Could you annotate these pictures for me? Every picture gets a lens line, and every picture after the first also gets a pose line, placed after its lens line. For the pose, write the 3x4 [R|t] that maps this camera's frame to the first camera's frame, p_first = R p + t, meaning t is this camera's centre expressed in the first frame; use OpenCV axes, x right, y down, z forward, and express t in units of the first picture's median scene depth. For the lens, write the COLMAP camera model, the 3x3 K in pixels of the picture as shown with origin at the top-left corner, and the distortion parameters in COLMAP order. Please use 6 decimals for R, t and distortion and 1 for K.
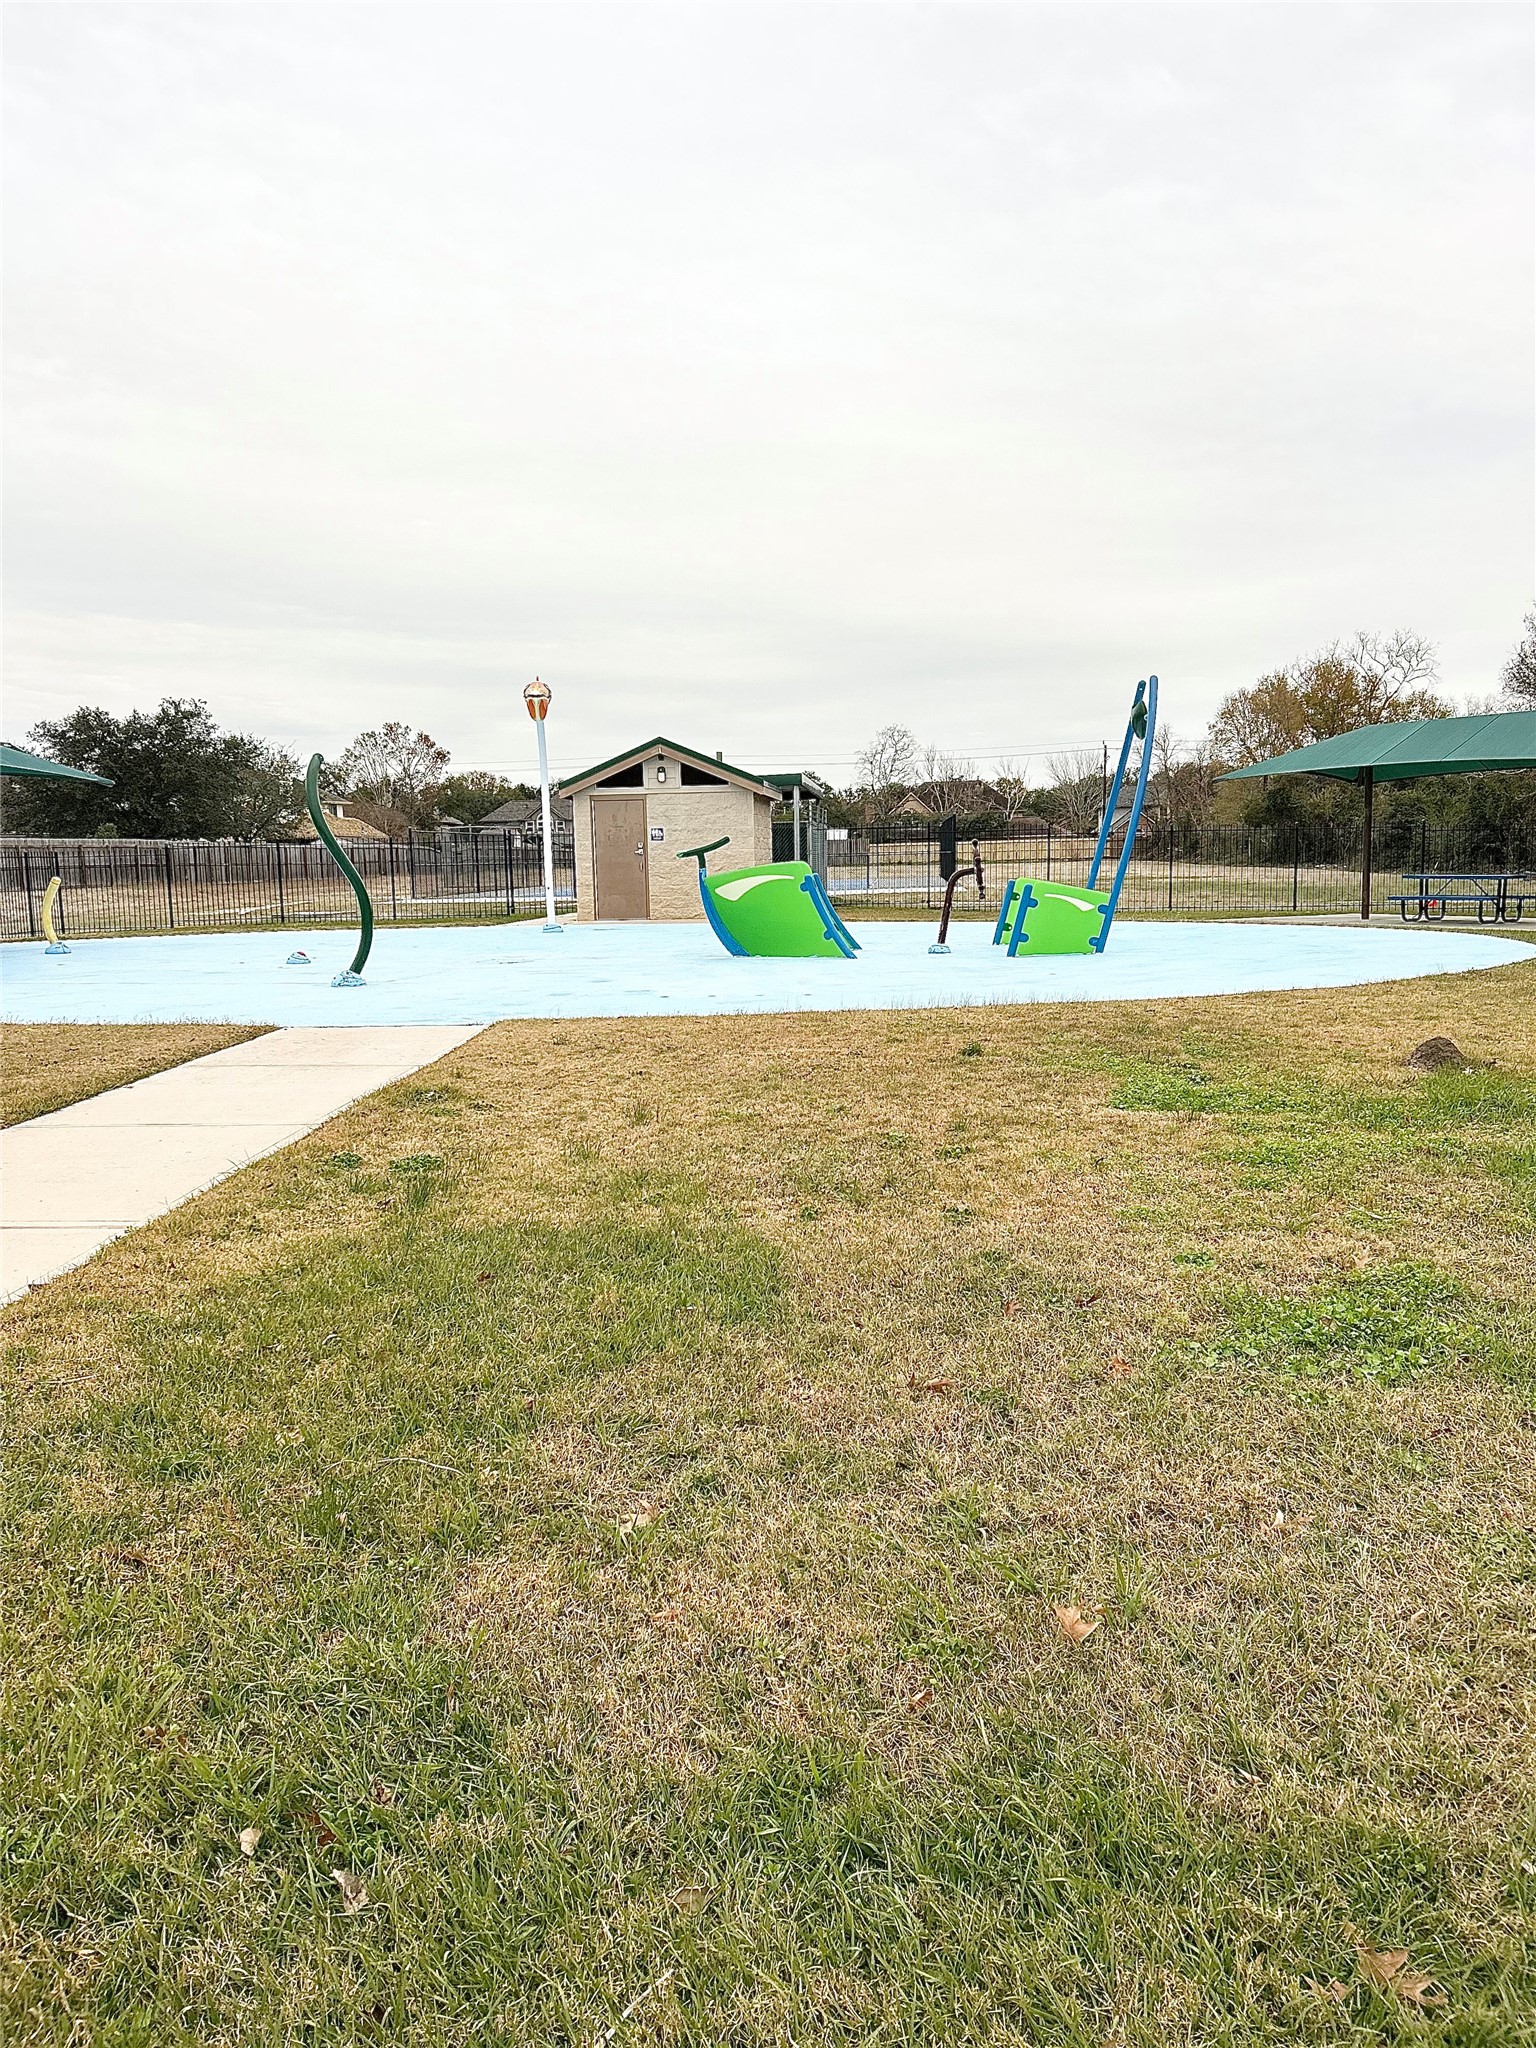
lens RADIAL K [[1528.9, 0, 763.7], [0, 1528.9, 1021.7], [0, 0, 1]] dist [0.051489, -0.059262]
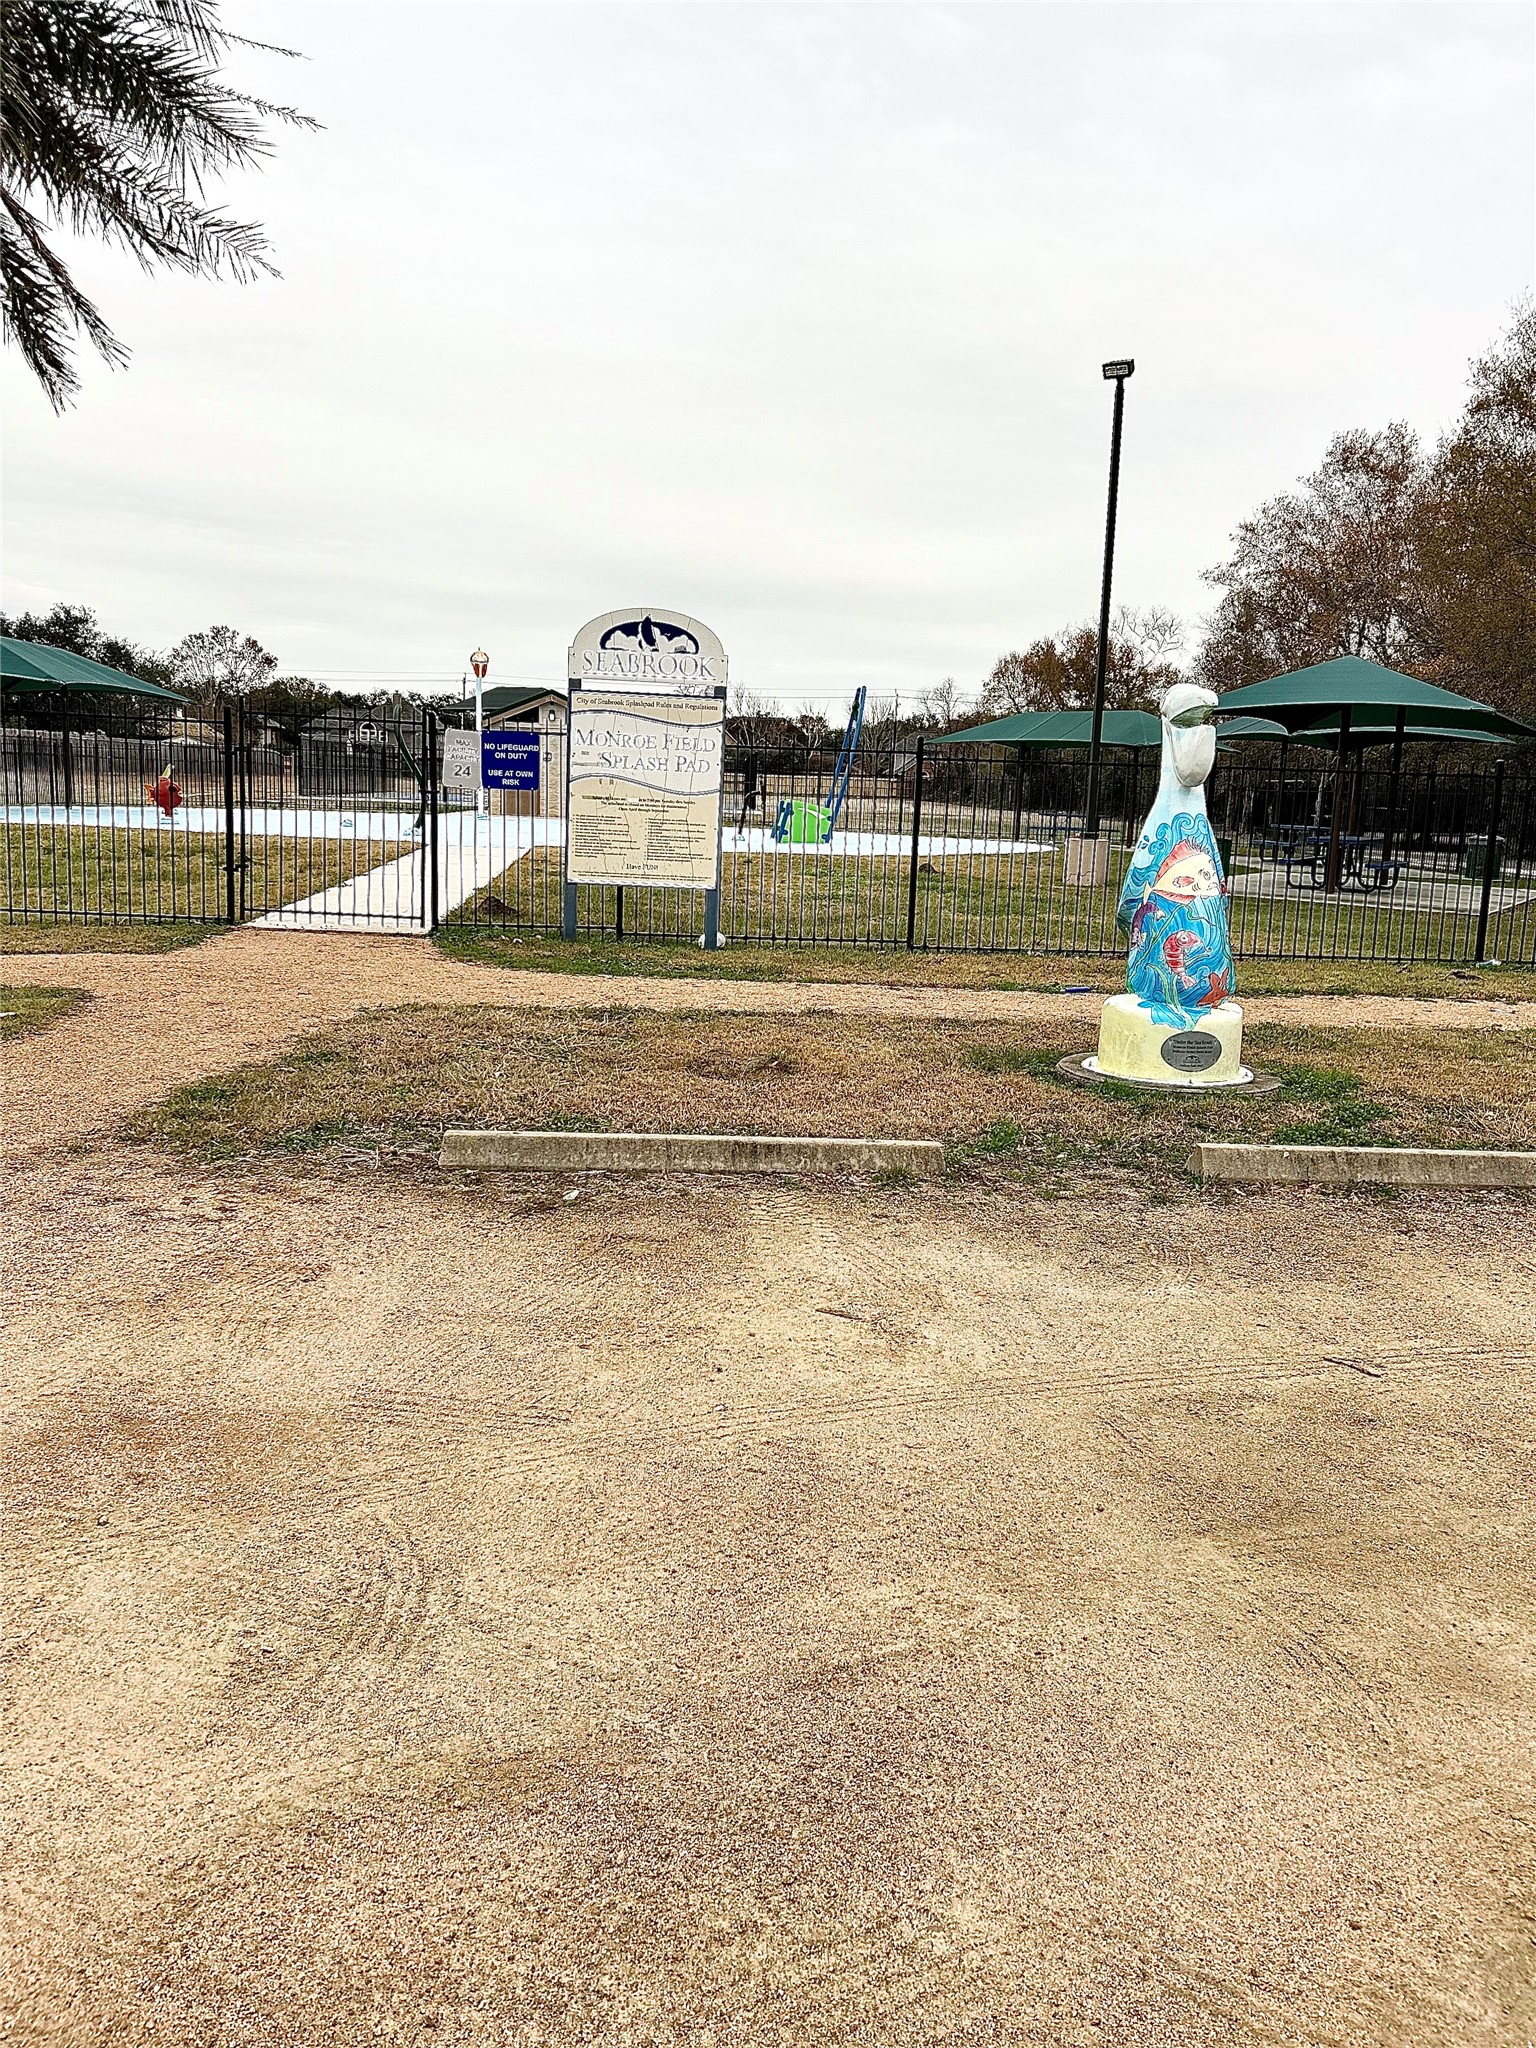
lens RADIAL K [[1528.9, 0, 765.4], [0, 1528.9, 1017.3], [0, 0, 1]] dist [0.051489, -0.059262]
pose [[0.990568, 0.034428, 0.132623, -0.170228], [-0.040277, 0.998319, 0.041678, 0.191539], [-0.130965, -0.046626, 0.990290, -1.663092]]
